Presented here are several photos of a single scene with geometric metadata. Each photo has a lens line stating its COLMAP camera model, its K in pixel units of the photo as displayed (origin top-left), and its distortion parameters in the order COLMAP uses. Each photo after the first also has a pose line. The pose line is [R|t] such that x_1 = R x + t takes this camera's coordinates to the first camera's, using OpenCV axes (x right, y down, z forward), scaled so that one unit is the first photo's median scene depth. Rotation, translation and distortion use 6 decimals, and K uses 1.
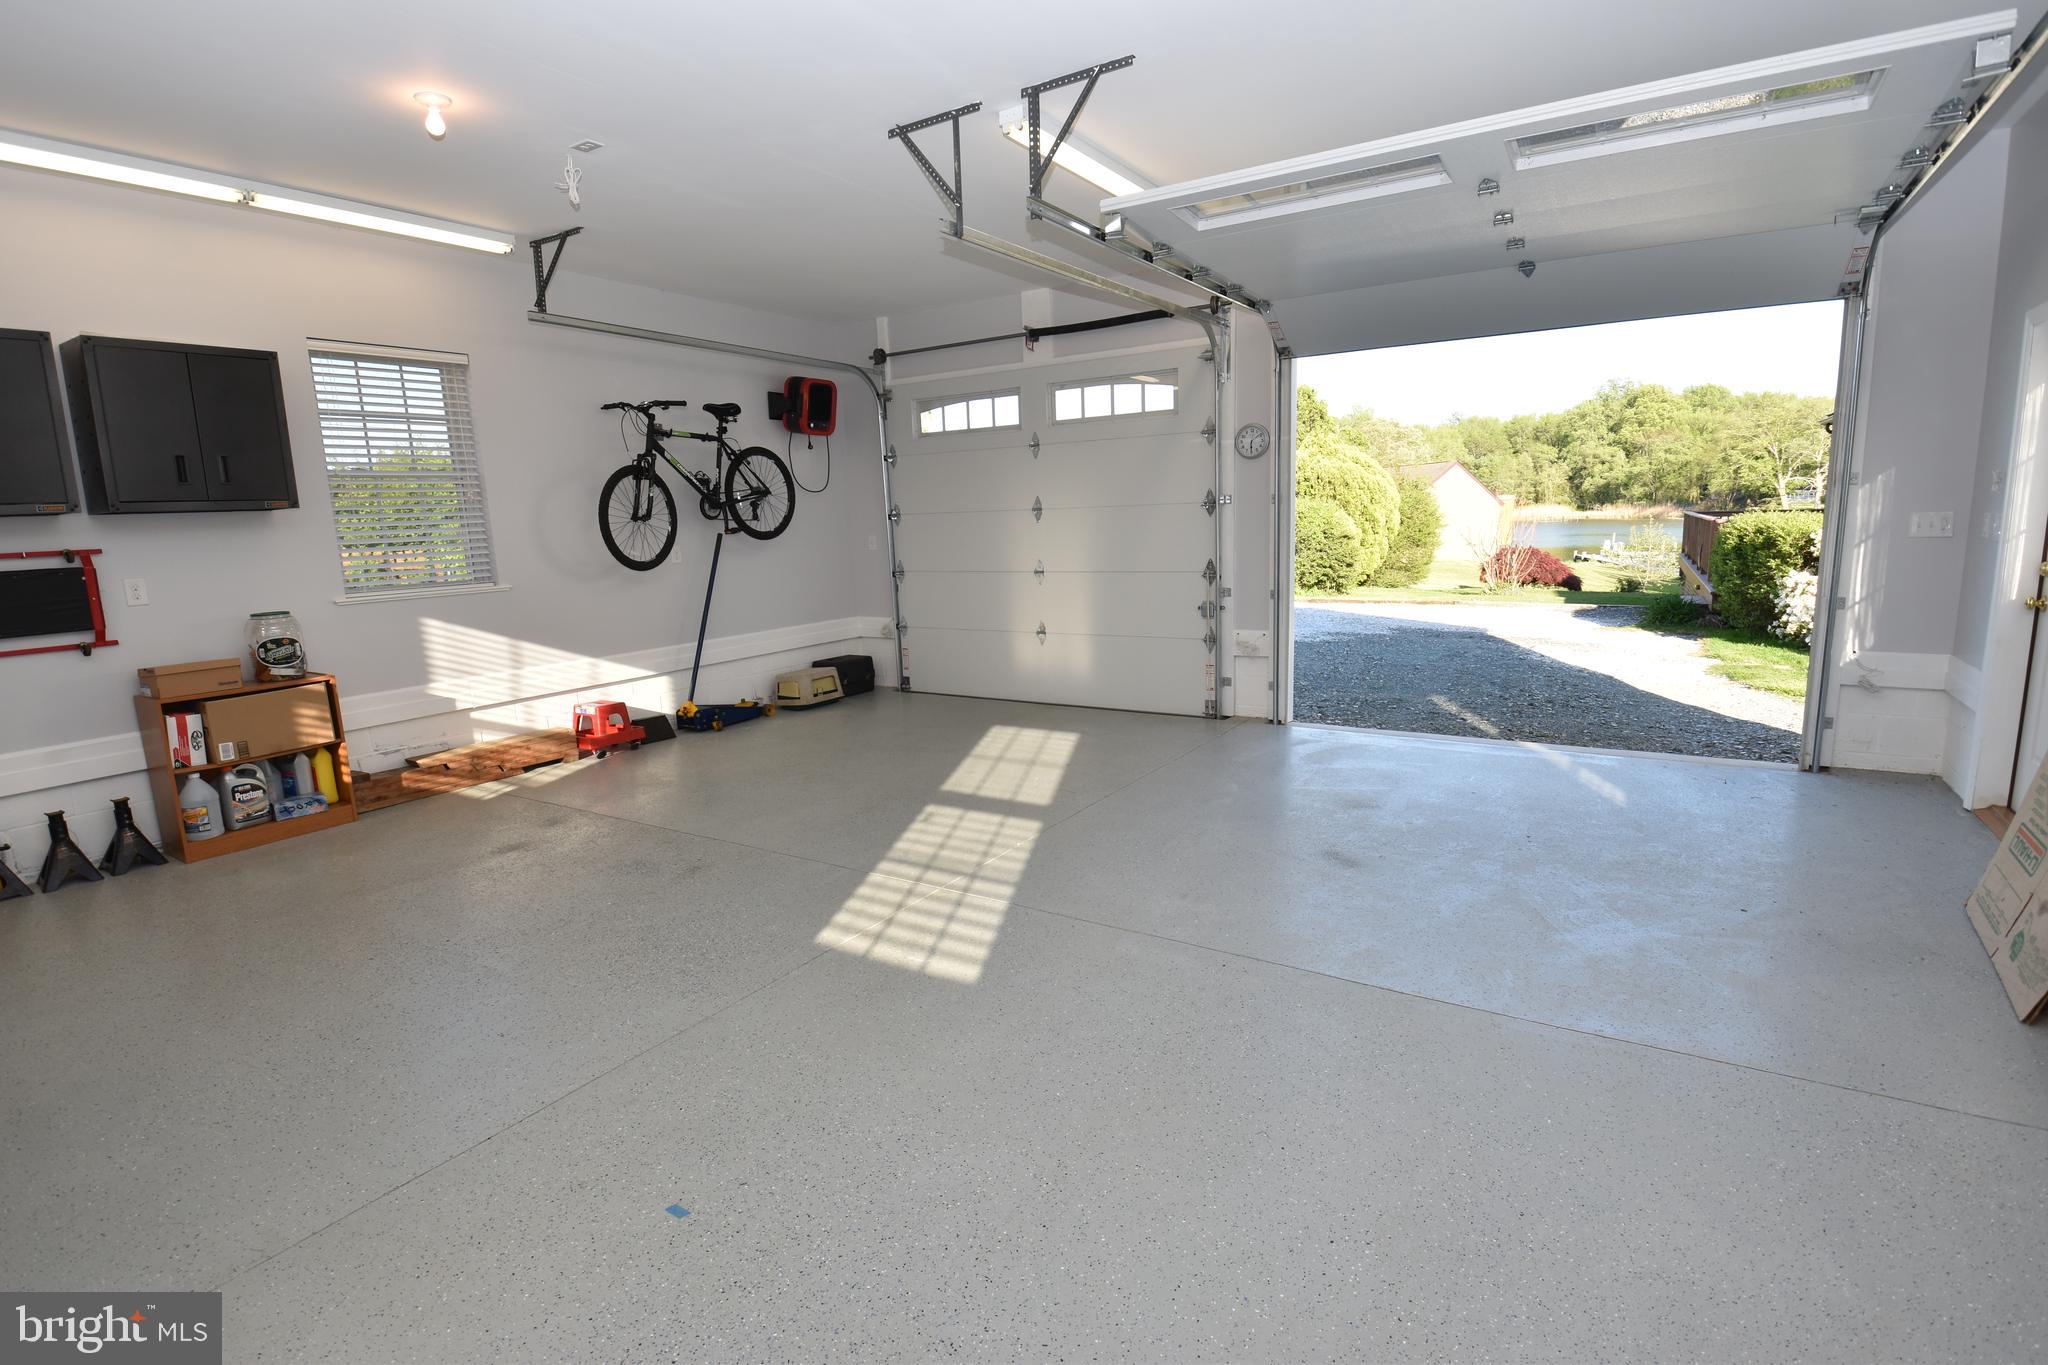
lens RADIAL K [[998.8, 0, 1024.0], [0, 998.8, 682.5], [0, 0, 1]] dist [-0.017033, 0.000651]
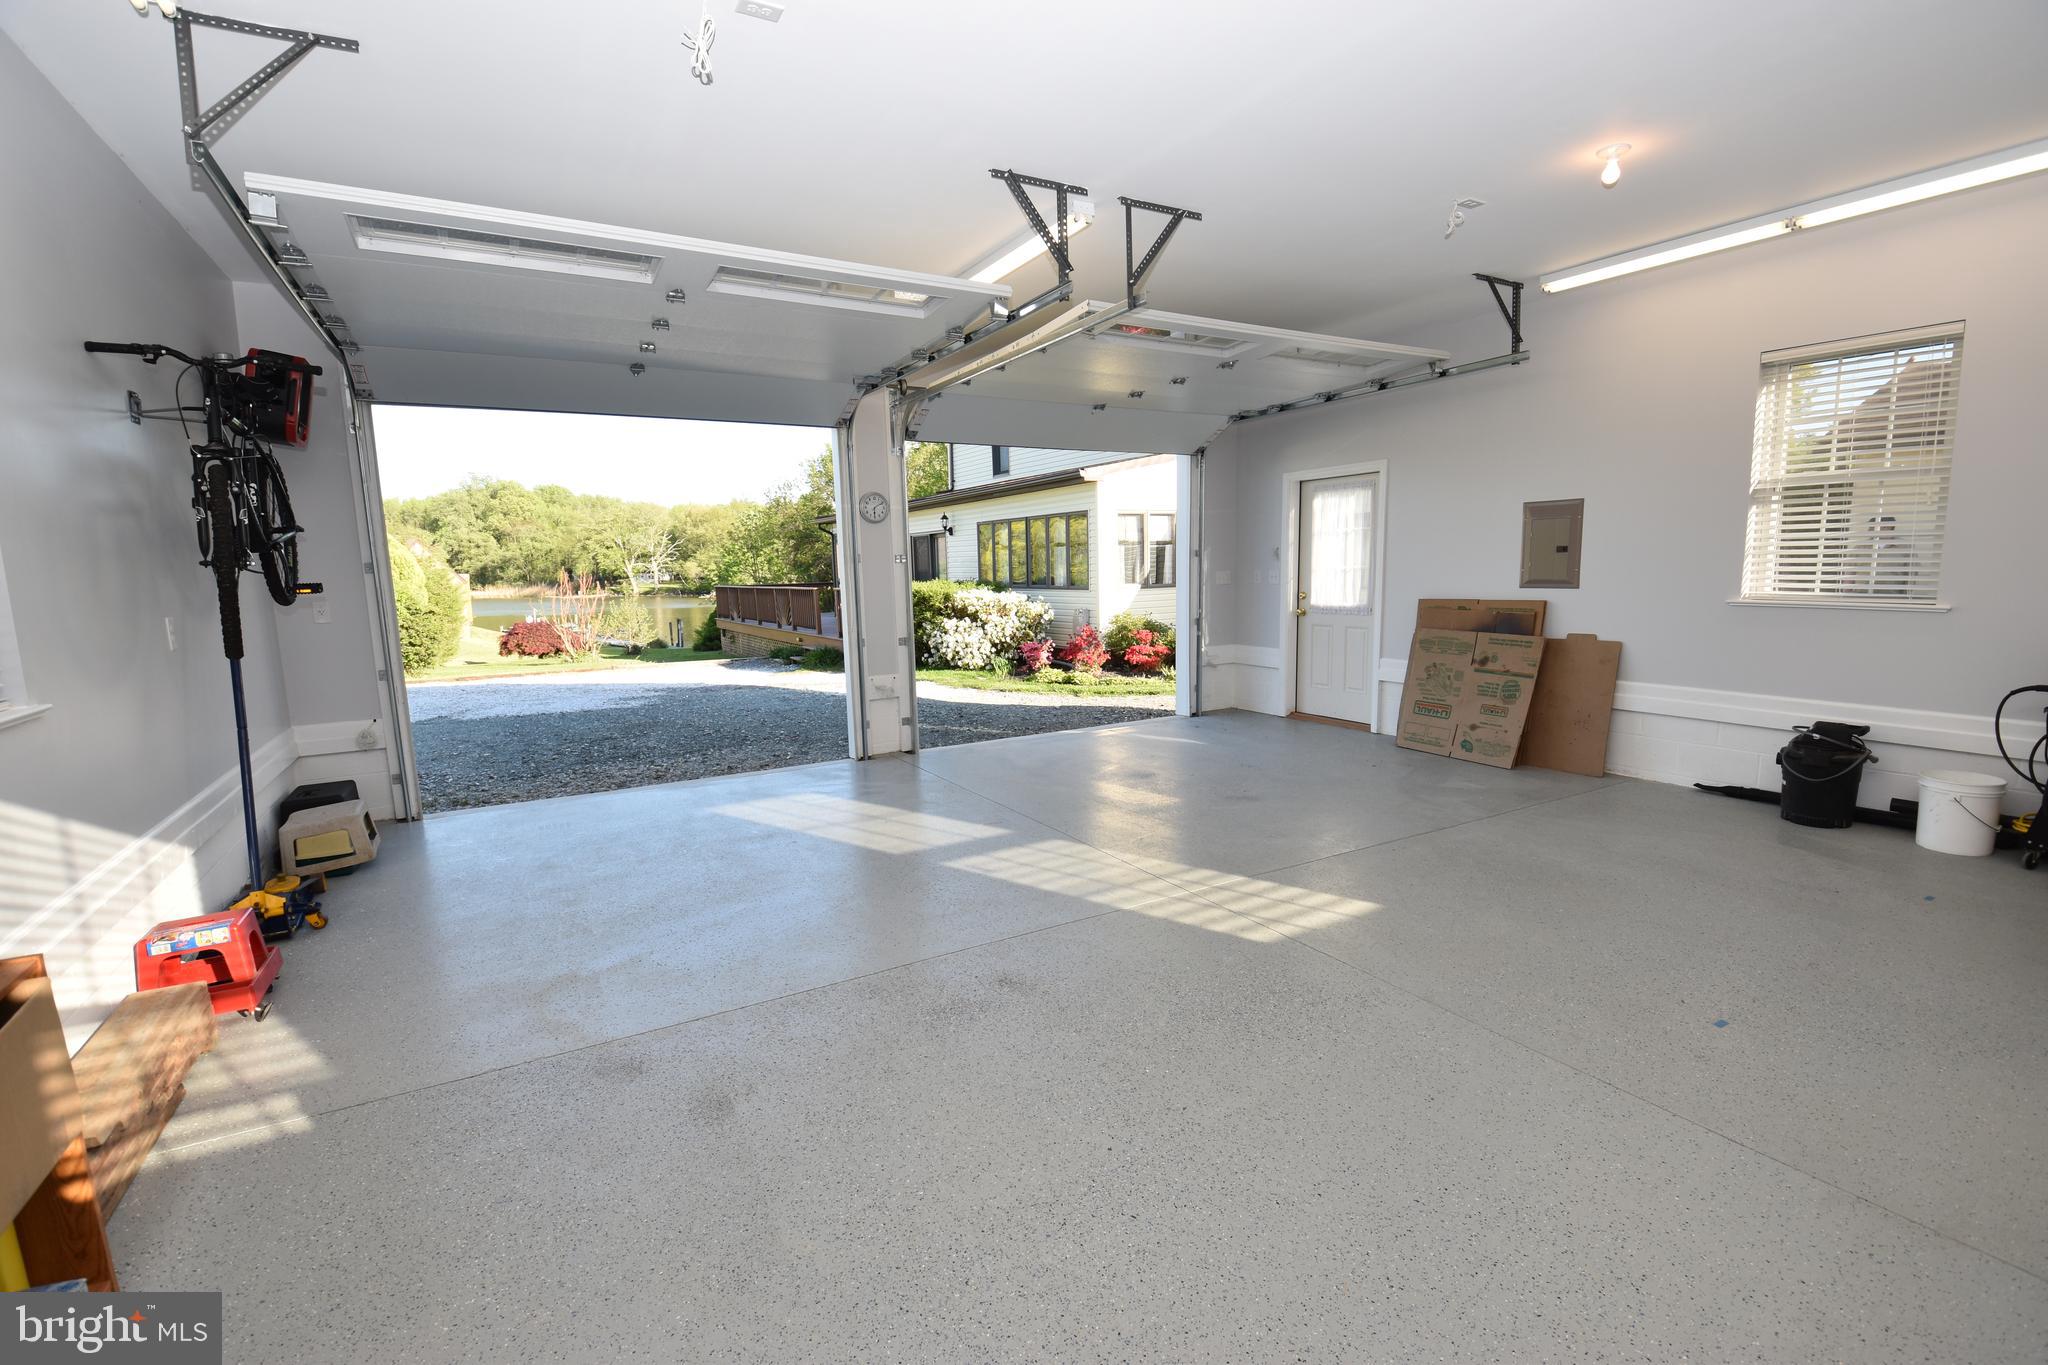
lens RADIAL K [[910.4, 0, 1024.0], [0, 910.4, 682.5], [0, 0, 1]] dist [0.002407, -0.000718]
pose [[0.462534, -0.092465, 0.881767, -0.198524], [0.156124, 0.987500, 0.021658, -0.013197], [-0.872747, 0.127647, 0.471188, 0.124601]]
